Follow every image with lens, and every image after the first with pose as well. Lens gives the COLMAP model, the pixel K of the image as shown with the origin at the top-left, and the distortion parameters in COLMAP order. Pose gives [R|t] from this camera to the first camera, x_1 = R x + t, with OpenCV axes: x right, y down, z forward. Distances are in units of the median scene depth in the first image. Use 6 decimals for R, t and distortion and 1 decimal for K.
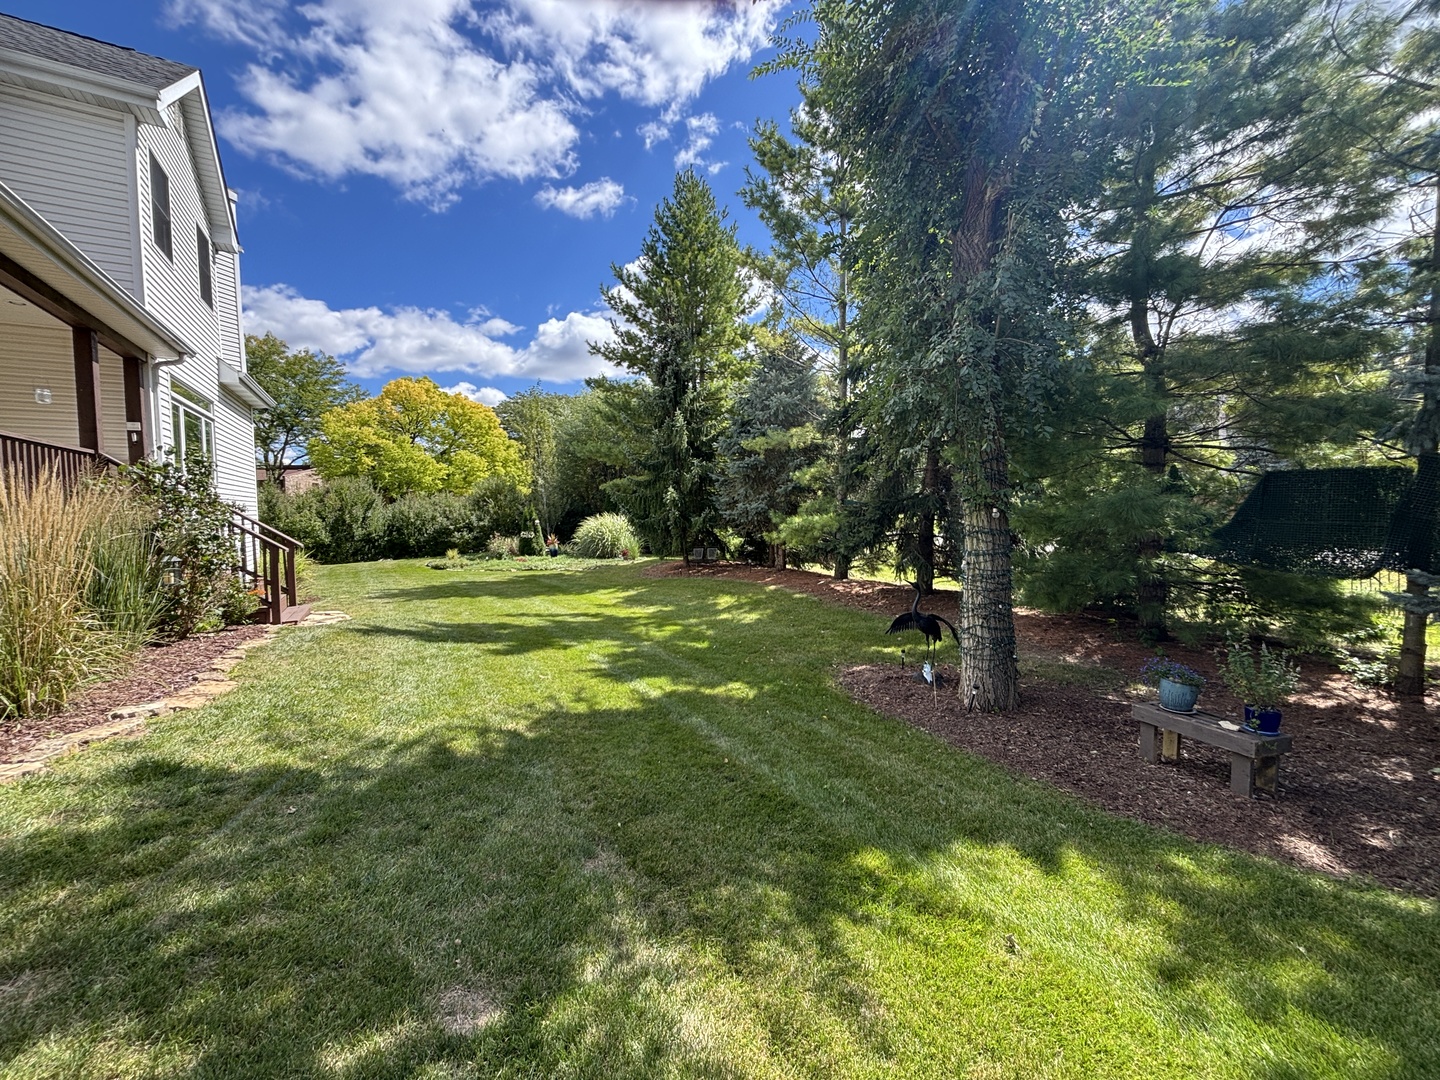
lens RADIAL K [[579.9, 0, 714.4], [0, 579.9, 542.6], [0, 0, 1]] dist [0.005896, -0.000141]
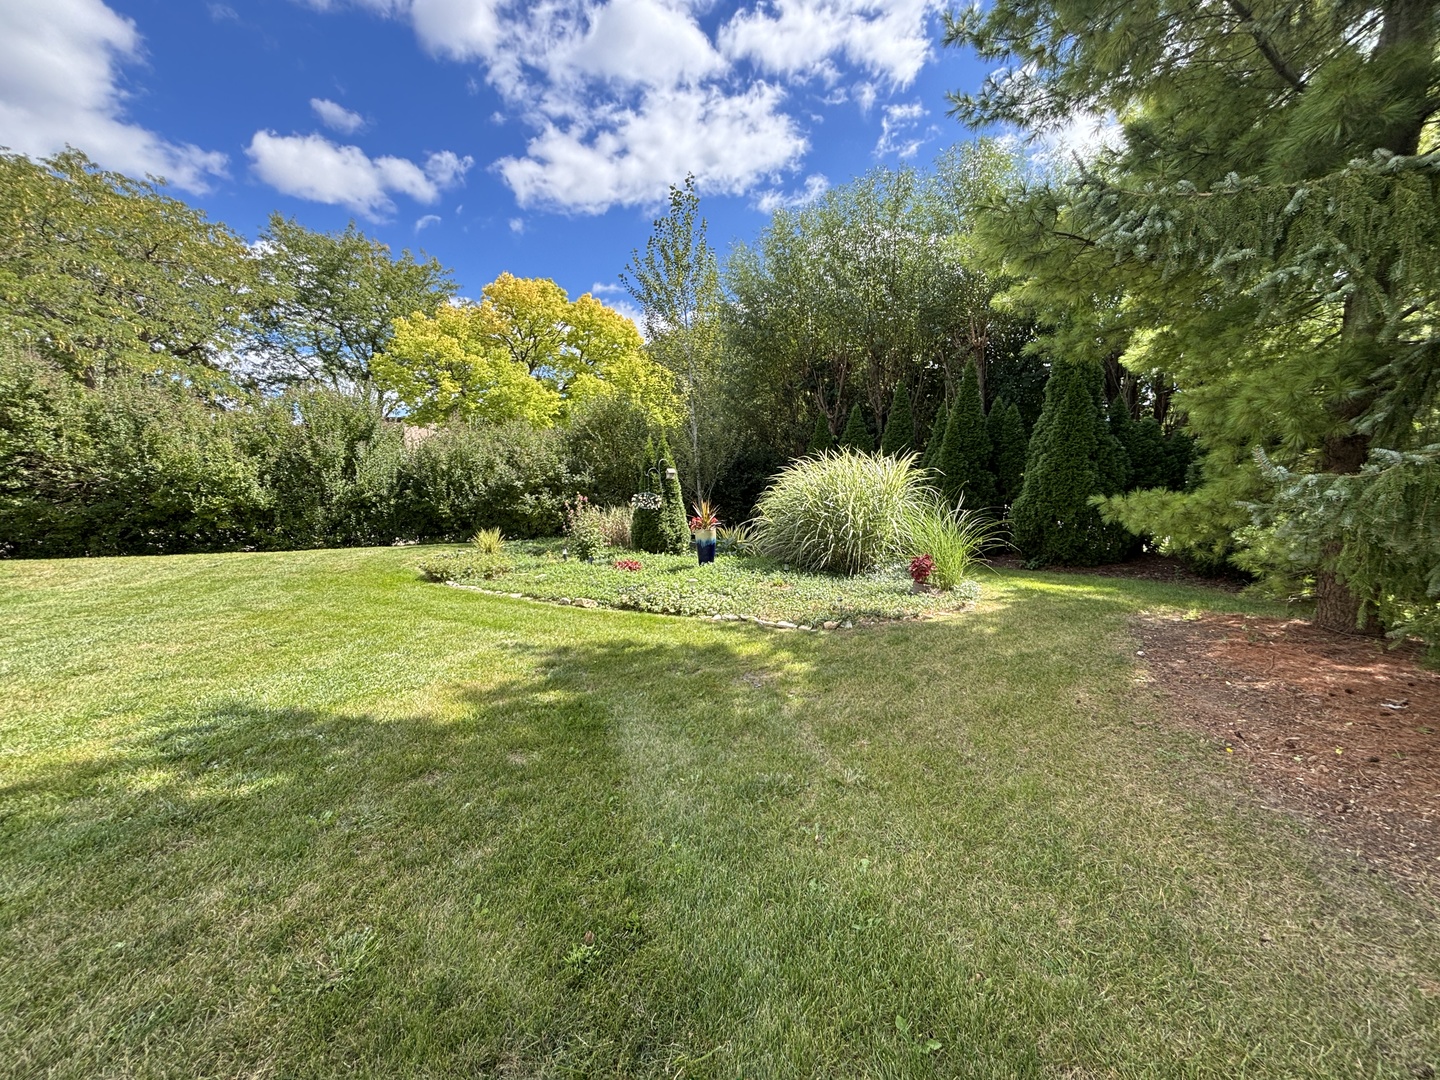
lens RADIAL K [[579.9, 0, 714.4], [0, 579.9, 542.6], [0, 0, 1]] dist [0.005896, -0.000141]
pose [[0.962863, 0.047645, -0.265754, -0.159666], [-0.035747, 0.998138, 0.049431, -0.006628], [0.267614, -0.038095, 0.962773, 0.594544]]
